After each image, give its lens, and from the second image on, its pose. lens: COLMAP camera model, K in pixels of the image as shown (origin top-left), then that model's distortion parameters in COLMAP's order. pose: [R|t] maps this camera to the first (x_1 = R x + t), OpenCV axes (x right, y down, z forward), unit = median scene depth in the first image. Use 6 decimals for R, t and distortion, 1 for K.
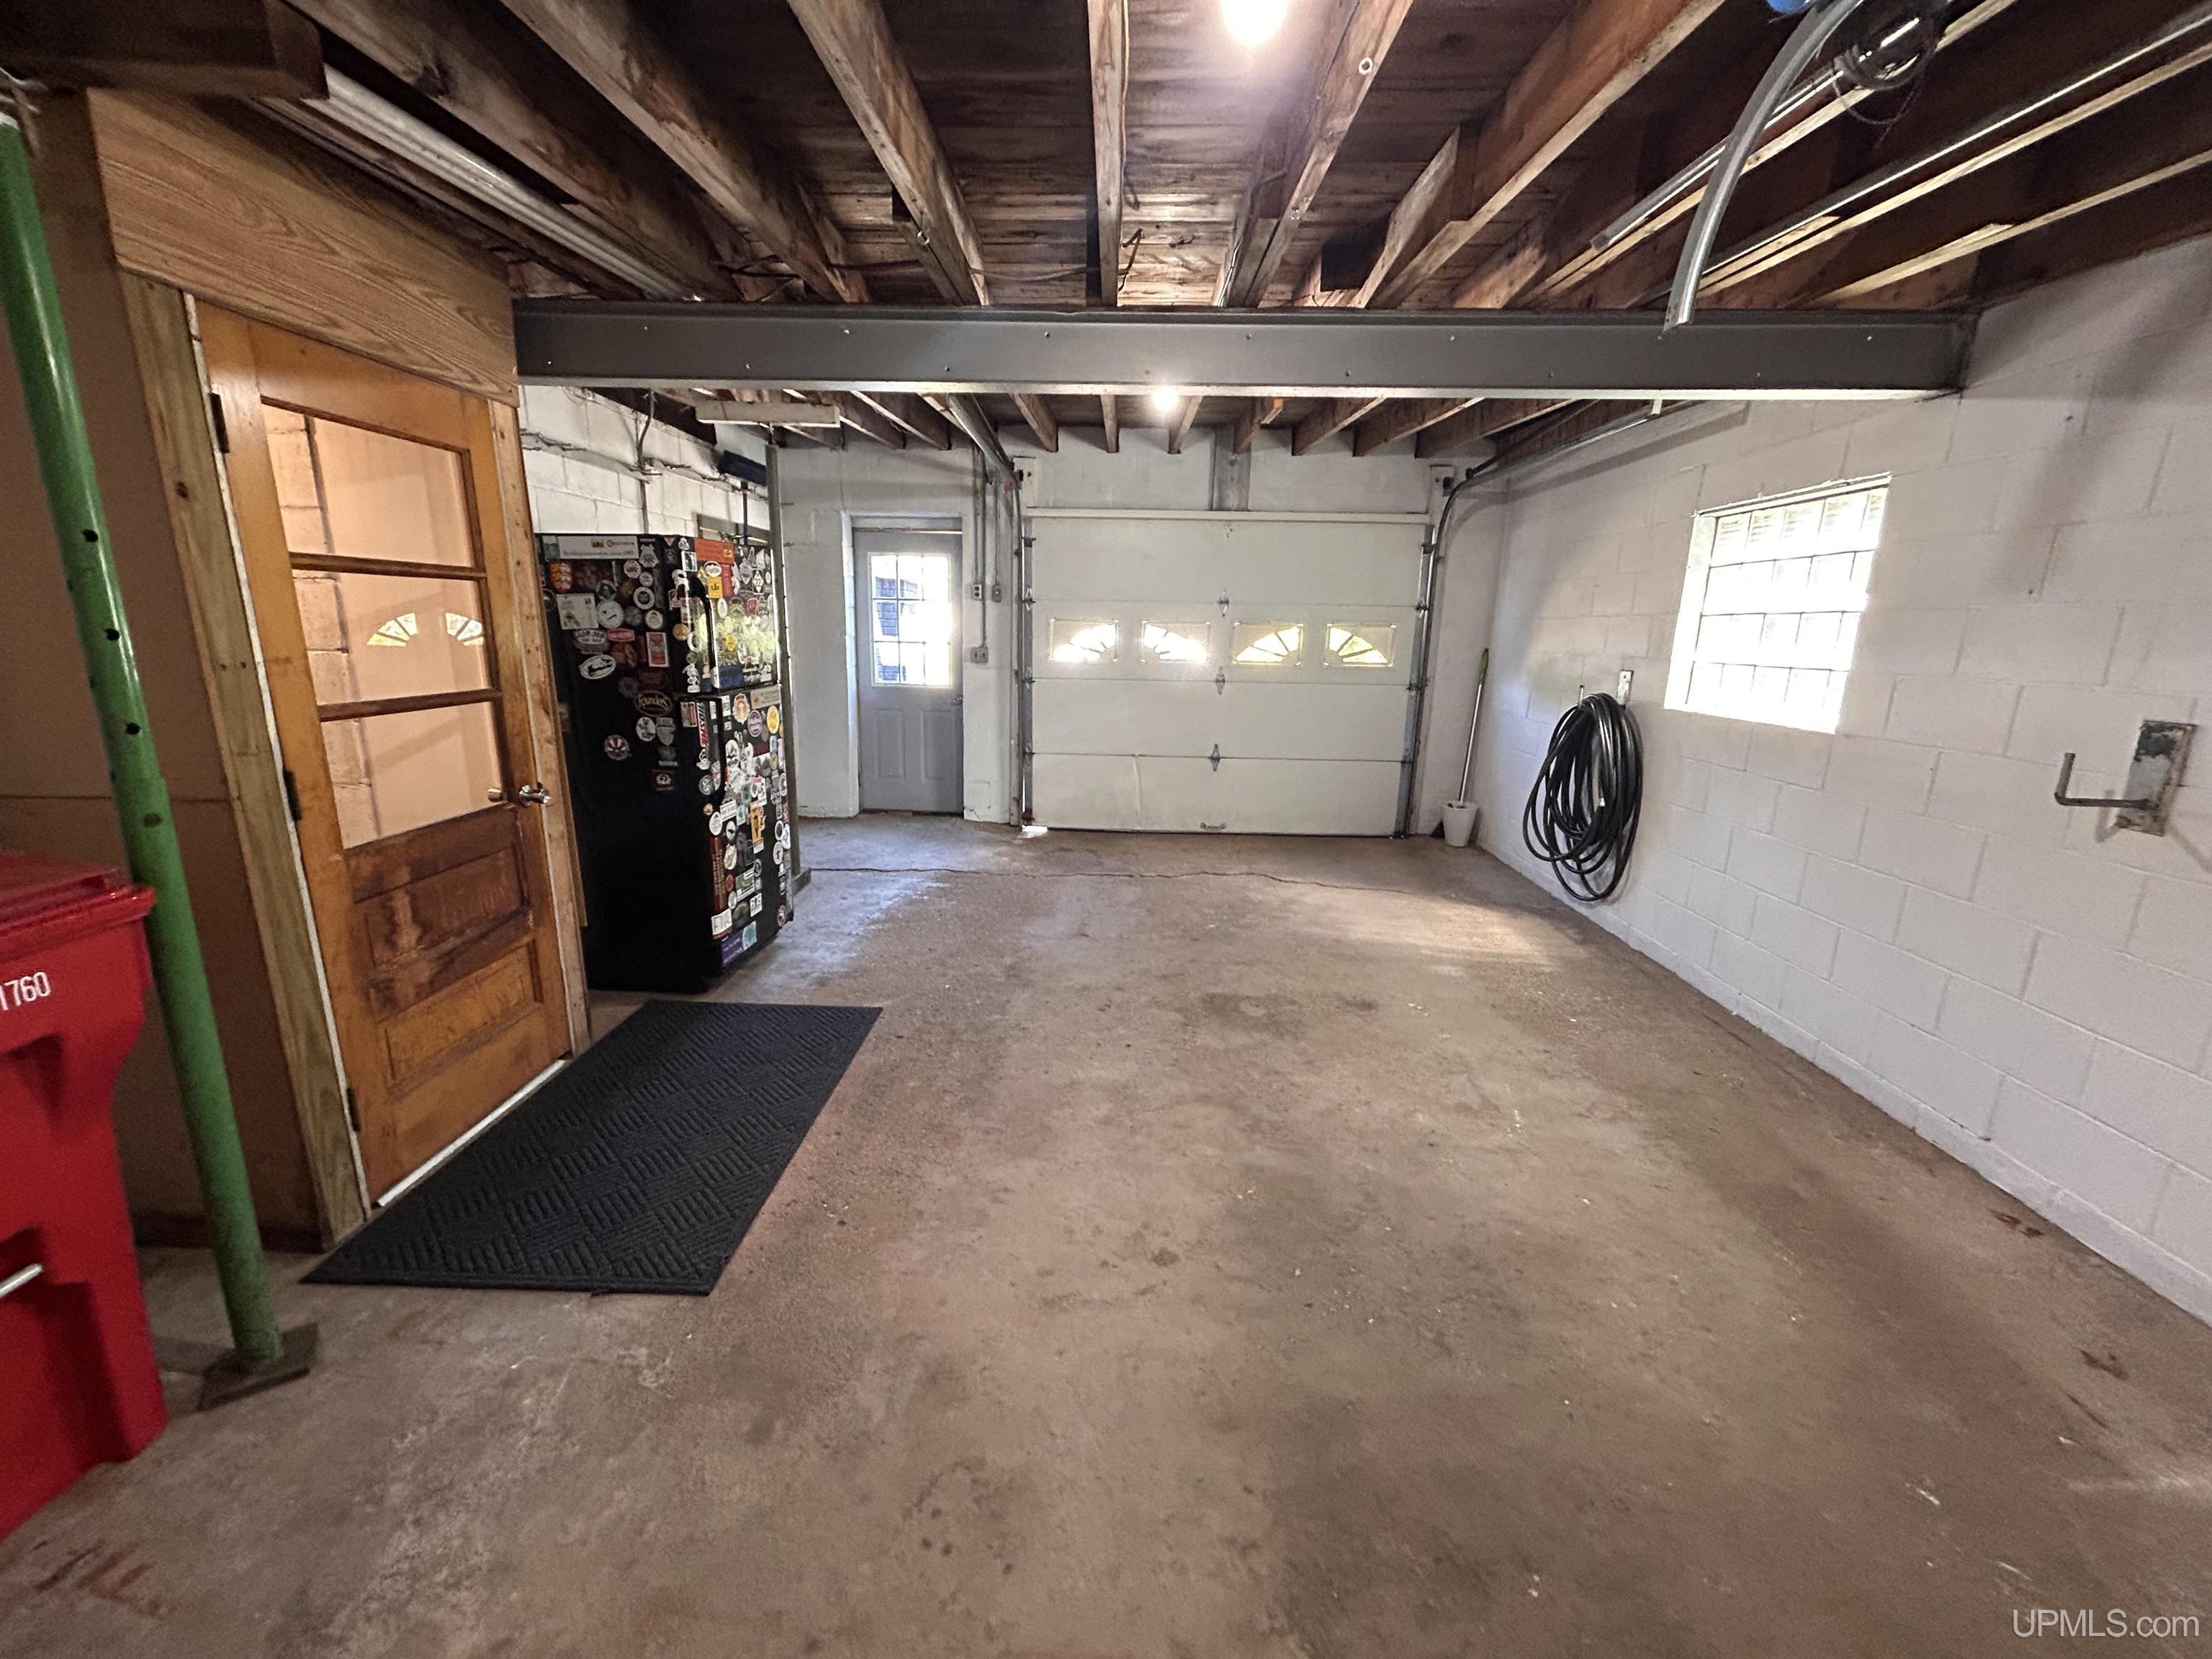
lens RADIAL K [[890.1, 0, 1101.7], [0, 890.1, 829.6], [0, 0, 1]] dist [-0.001864, 0.000309]
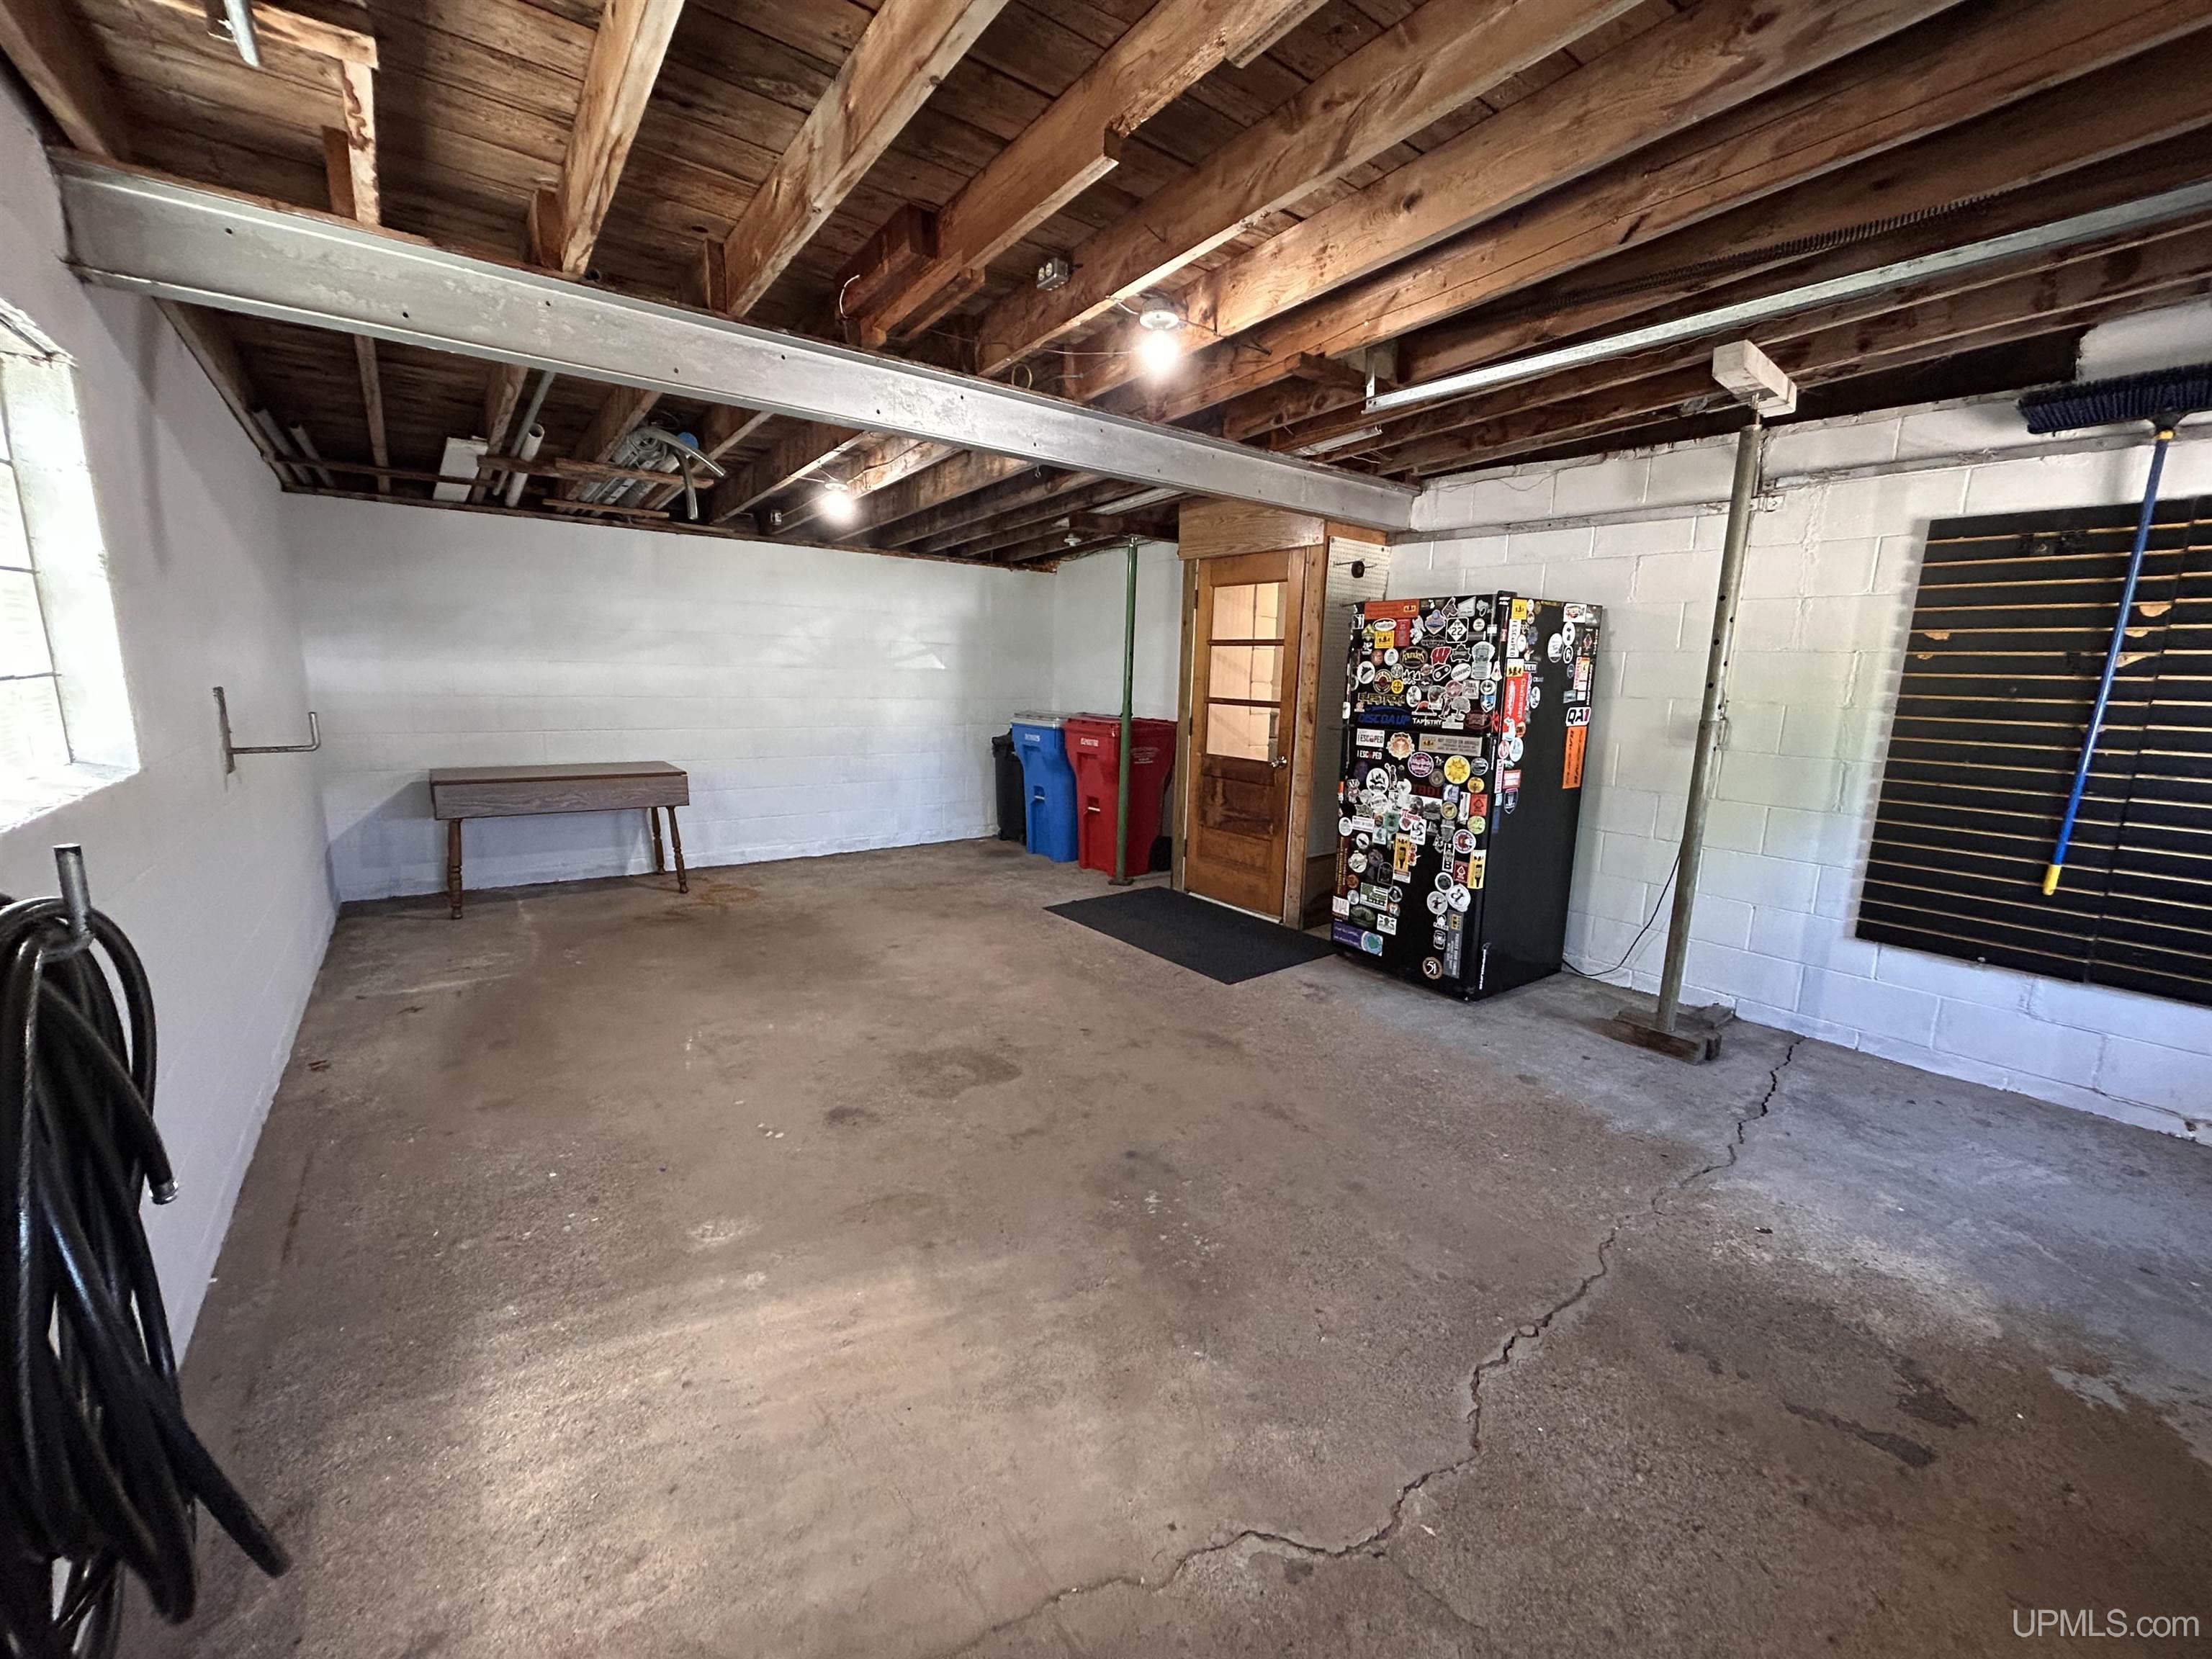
lens RADIAL K [[890.1, 0, 1102.4], [0, 890.1, 828.1], [0, 0, 1]] dist [-0.001864, 0.000309]
pose [[-0.777535, 0.076576, -0.624160, 0.605104], [-0.181608, 0.922921, 0.339464, -0.361564], [0.602045, 0.377297, -0.703697, 1.645936]]
